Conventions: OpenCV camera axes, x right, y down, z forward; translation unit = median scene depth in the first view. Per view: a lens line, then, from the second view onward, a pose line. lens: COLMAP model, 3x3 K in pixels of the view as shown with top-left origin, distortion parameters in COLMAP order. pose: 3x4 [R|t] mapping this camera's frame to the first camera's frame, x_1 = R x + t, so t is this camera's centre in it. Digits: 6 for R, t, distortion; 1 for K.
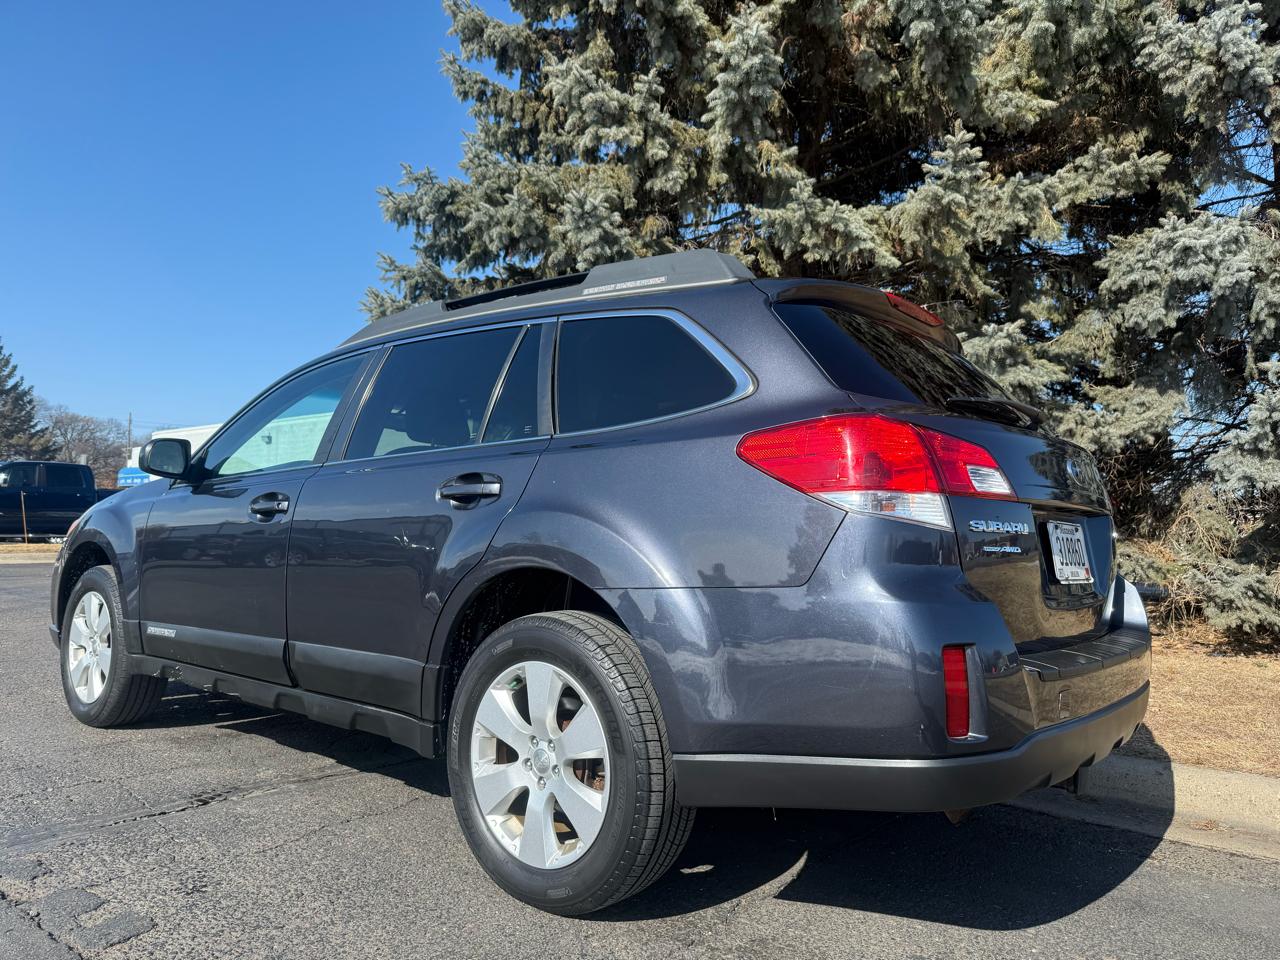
lens RADIAL K [[964.0, 0, 641.6], [0, 964.0, 480.6], [0, 0, 1]] dist [0.047415, -0.072524]
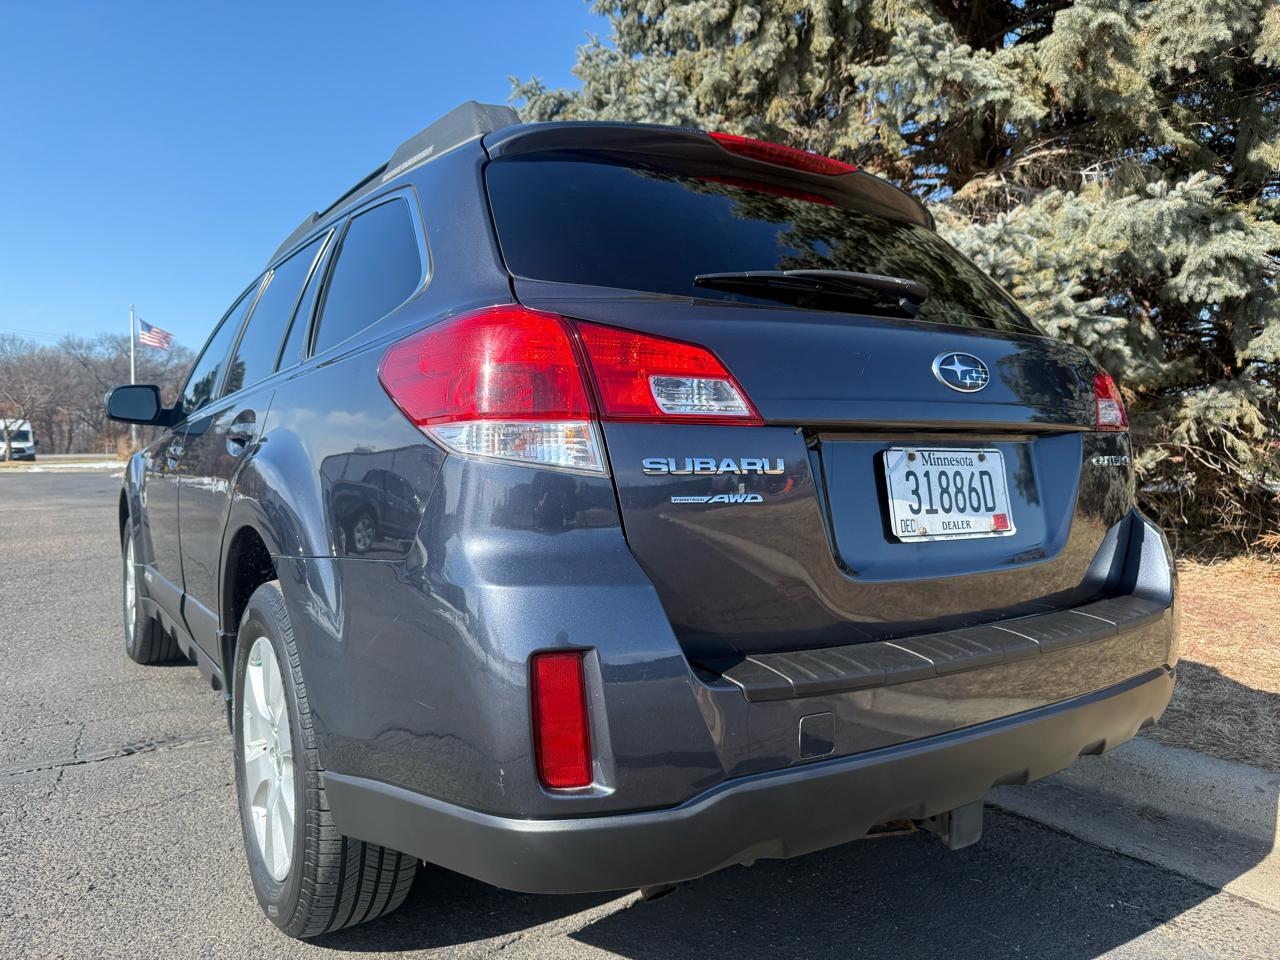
lens RADIAL K [[960.6, 0, 636.2], [0, 960.6, 481.1], [0, 0, 1]] dist [0.005608, -0.000444]
pose [[0.955857, -0.020830, -0.293094, 0.172751], [0.044929, 0.996116, 0.075729, 0.002225], [0.290378, -0.085554, 0.953080, 0.122487]]
